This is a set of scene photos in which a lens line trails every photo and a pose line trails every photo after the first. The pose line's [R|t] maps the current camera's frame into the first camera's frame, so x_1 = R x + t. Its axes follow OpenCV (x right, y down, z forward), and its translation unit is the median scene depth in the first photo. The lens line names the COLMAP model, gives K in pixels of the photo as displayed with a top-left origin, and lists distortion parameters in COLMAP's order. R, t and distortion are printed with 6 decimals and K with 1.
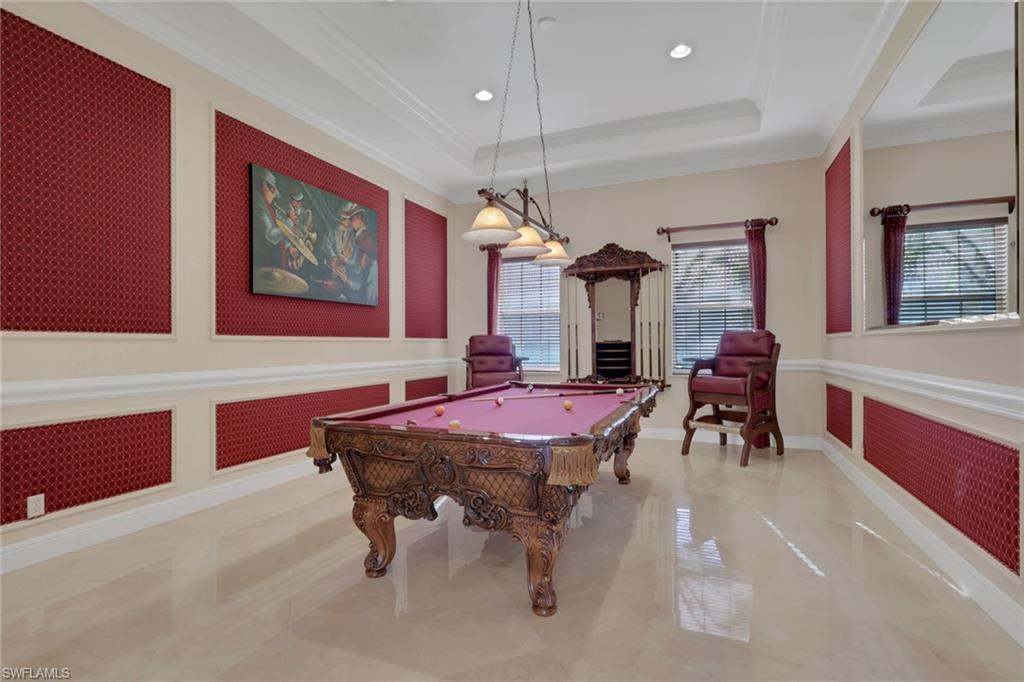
lens RADIAL K [[479.8, 0, 542.1], [0, 479.8, 343.2], [0, 0, 1]] dist [-0.003717, 0.001093]
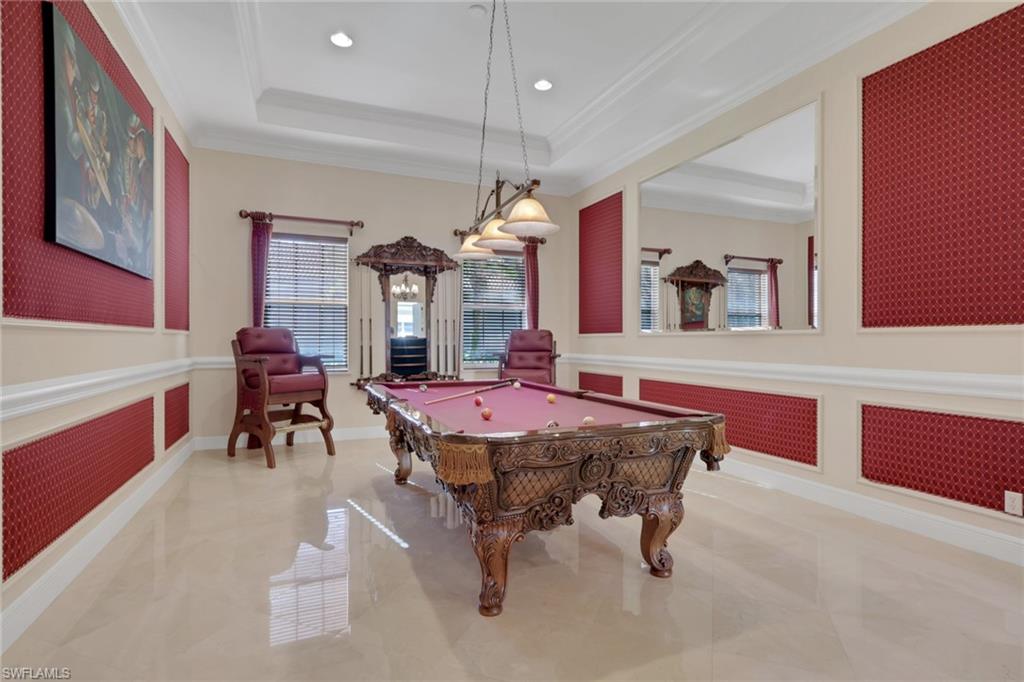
lens RADIAL K [[479.8, 0, 514.8], [0, 479.8, 342.7], [0, 0, 1]] dist [-0.003717, 0.001093]
pose [[0.724475, 0.005276, 0.689281, -0.376564], [-0.008881, 0.999959, 0.001680, 0.003263], [-0.689244, -0.007338, 0.724493, 0.151347]]
